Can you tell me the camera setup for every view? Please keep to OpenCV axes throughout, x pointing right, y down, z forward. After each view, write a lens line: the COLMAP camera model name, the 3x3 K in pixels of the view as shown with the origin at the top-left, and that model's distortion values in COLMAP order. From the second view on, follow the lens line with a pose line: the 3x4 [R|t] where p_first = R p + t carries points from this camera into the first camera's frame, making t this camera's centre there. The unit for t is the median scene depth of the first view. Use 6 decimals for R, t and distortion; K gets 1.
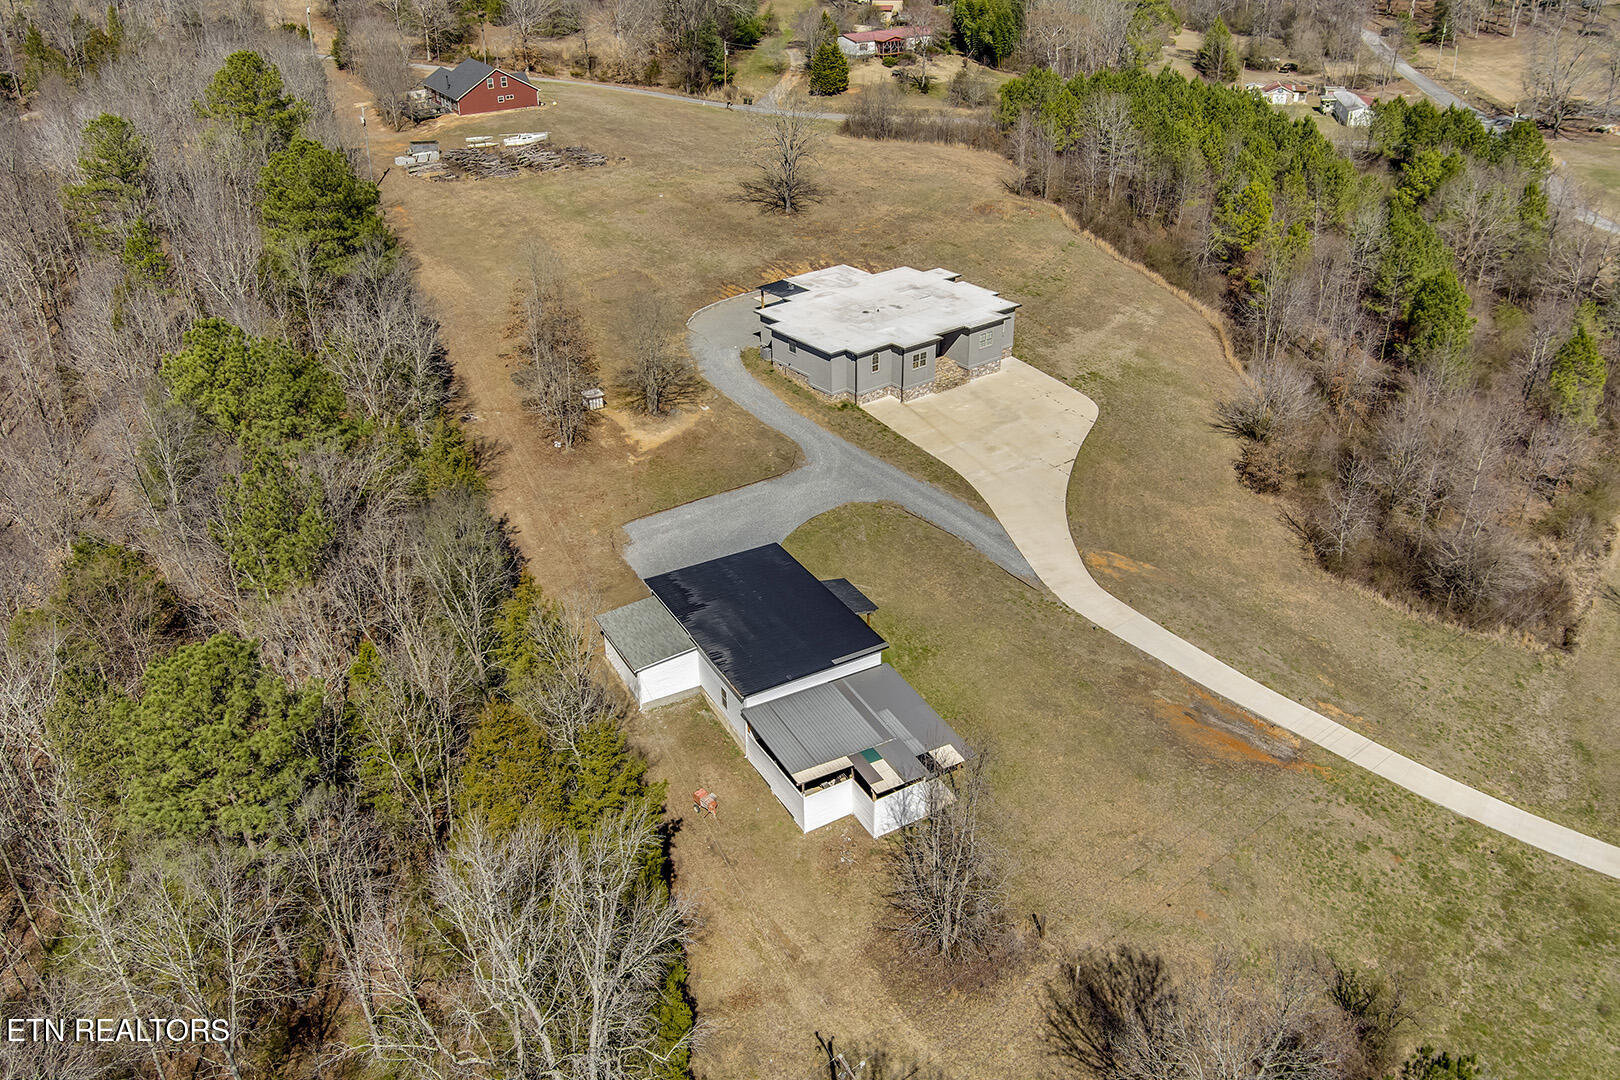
lens RADIAL K [[1301.4, 0, 808.6], [0, 1301.4, 535.5], [0, 0, 1]] dist [-0.052116, -0.007249]
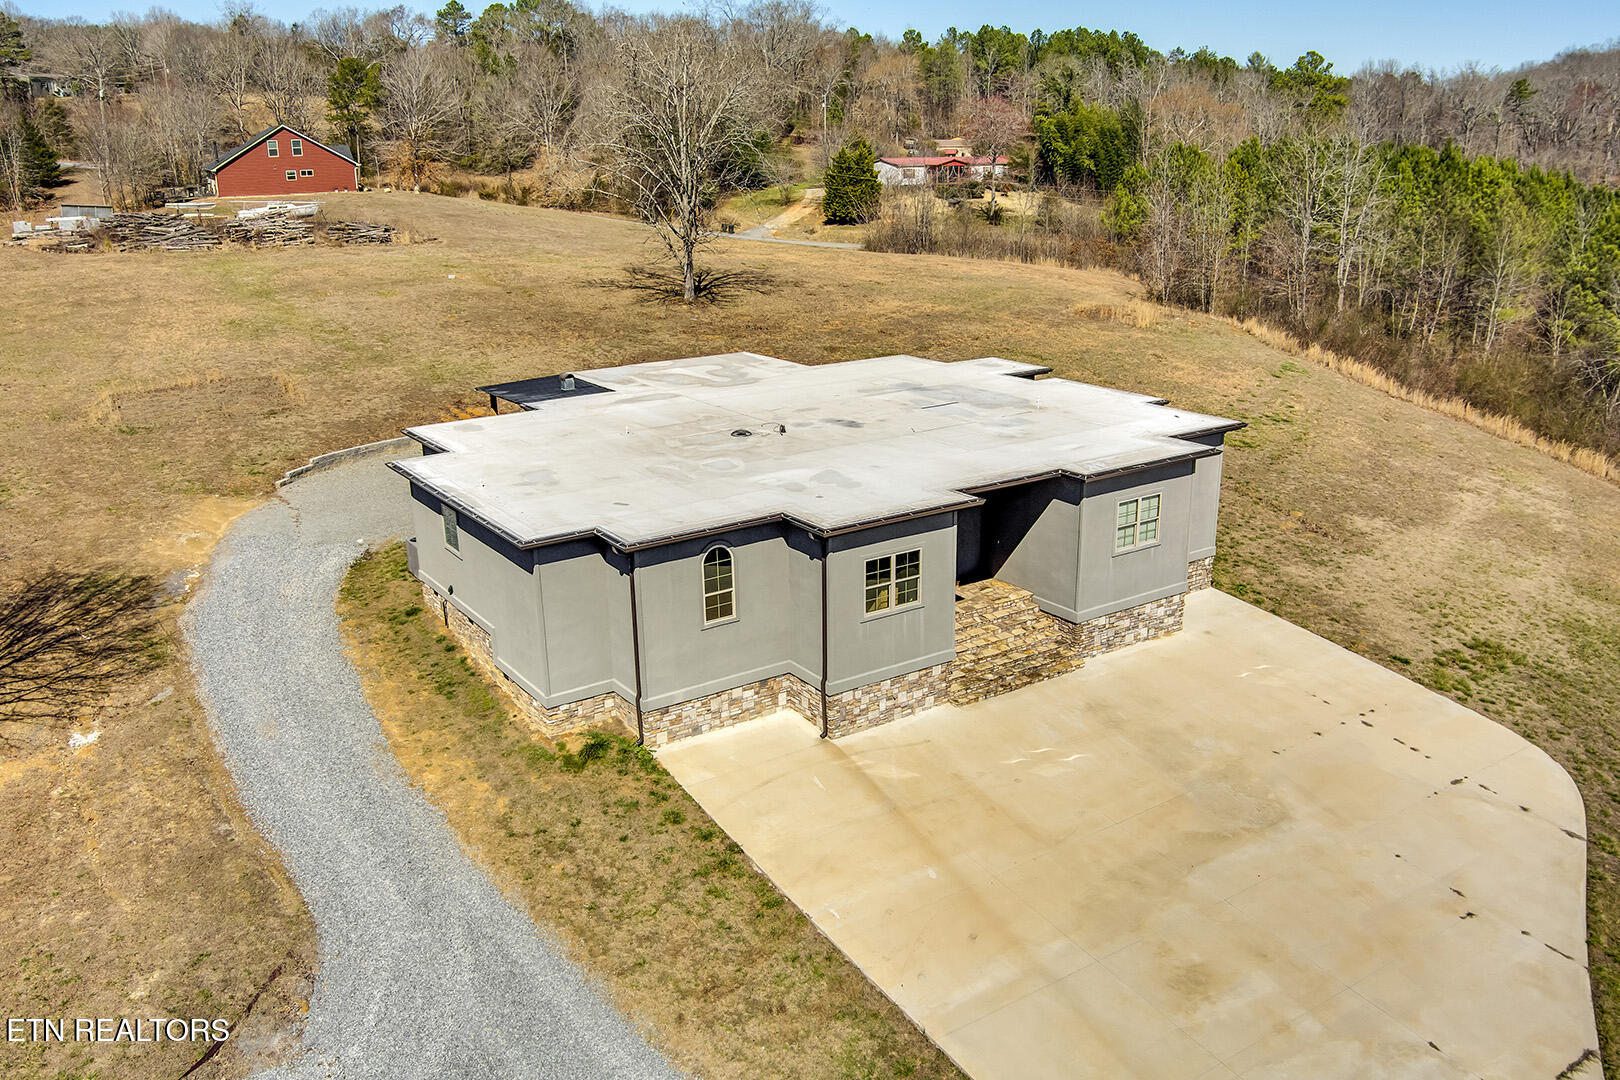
lens RADIAL K [[1301.4, 0, 811.0], [0, 1301.4, 539.7], [0, 0, 1]] dist [-0.052116, -0.007249]
pose [[0.997544, 0.019817, -0.067178, 0.082242], [-0.032802, 0.979634, -0.198094, -0.086025], [0.061885, 0.199811, 0.977878, 0.703399]]
